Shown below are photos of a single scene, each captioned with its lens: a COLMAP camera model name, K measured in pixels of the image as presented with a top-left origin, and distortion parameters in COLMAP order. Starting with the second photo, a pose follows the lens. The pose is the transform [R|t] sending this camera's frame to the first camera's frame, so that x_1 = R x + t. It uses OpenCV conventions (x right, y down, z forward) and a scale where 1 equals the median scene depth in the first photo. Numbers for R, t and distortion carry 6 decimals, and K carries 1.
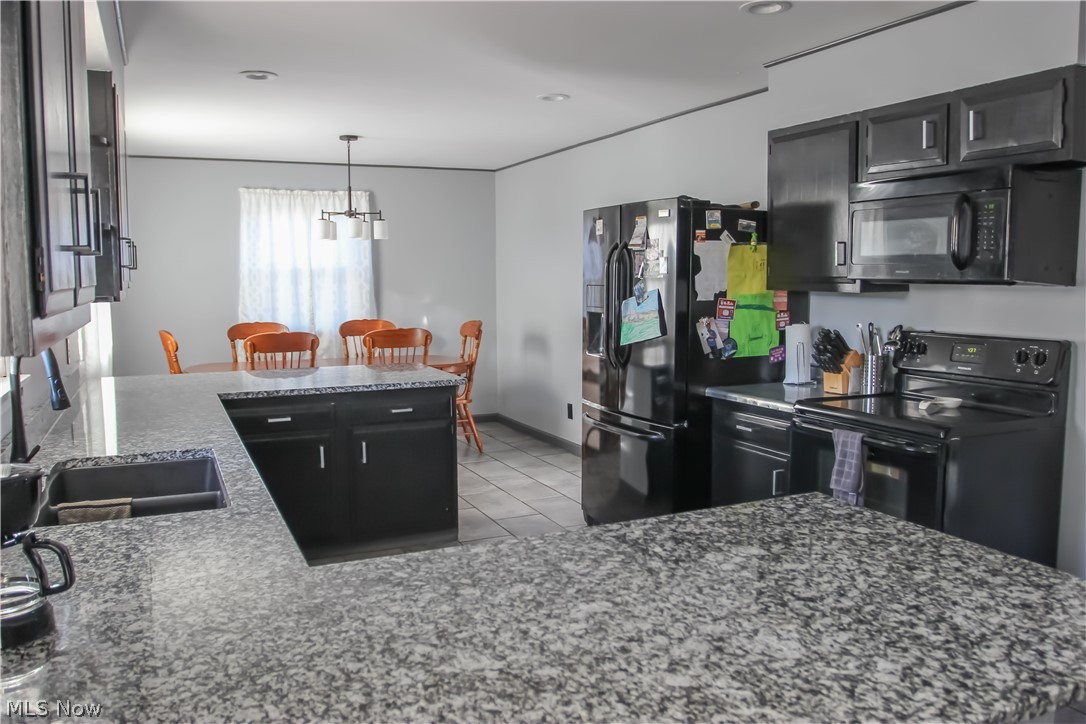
lens RADIAL K [[857.7, 0, 543.0], [0, 857.7, 362.0], [0, 0, 1]] dist [-0.100372, 0.059113]
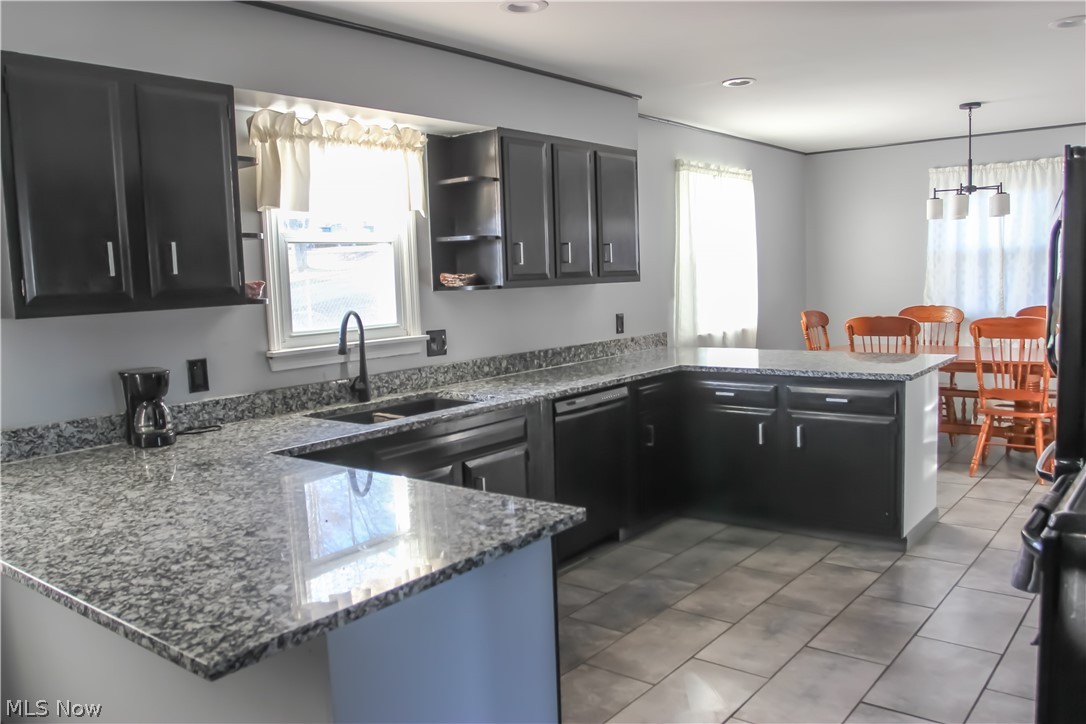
lens RADIAL K [[857.7, 0, 543.0], [0, 857.7, 362.0], [0, 0, 1]] dist [-0.100372, 0.059113]
pose [[0.448666, 0.080305, -0.890084, 1.690288], [-0.056105, 0.996521, 0.061627, -0.085304], [0.891937, 0.022288, 0.451610, 0.840039]]
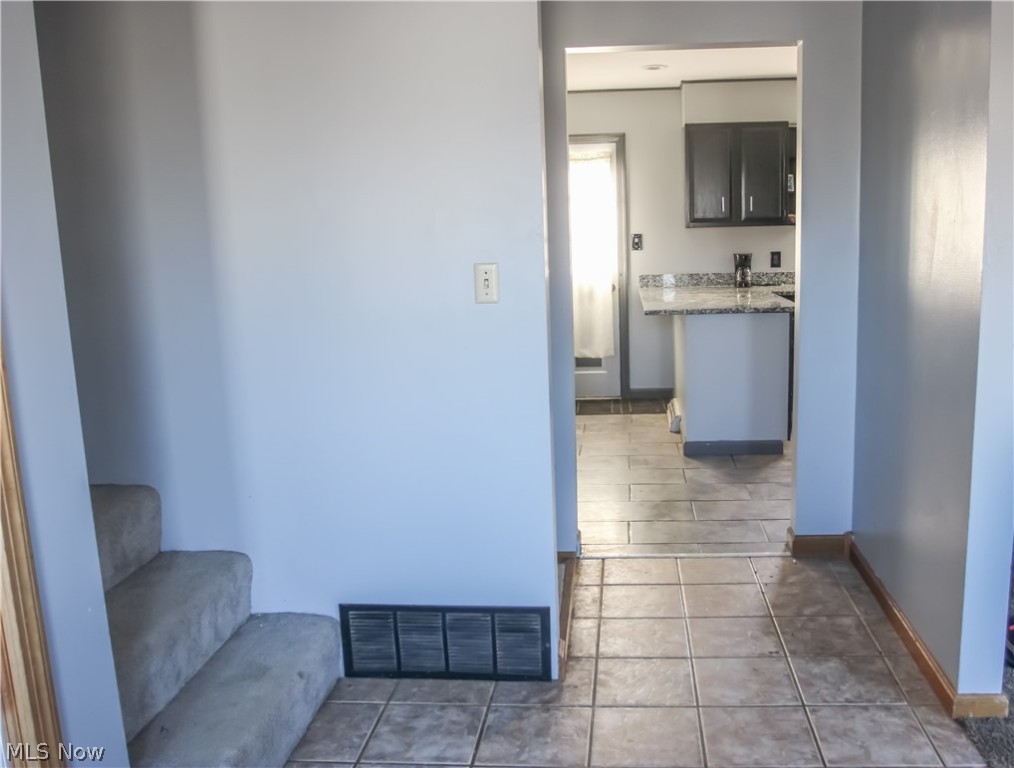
lens RADIAL K [[879.4, 0, 507.0], [0, 879.4, 384.0], [0, 0, 1]] dist [-0.001022, -0.000289]
pose [[-0.533472, 0.167283, -0.829110, 4.428219], [-0.062221, 0.969830, 0.235710, -0.258780], [0.843526, 0.177333, -0.506969, 2.482898]]
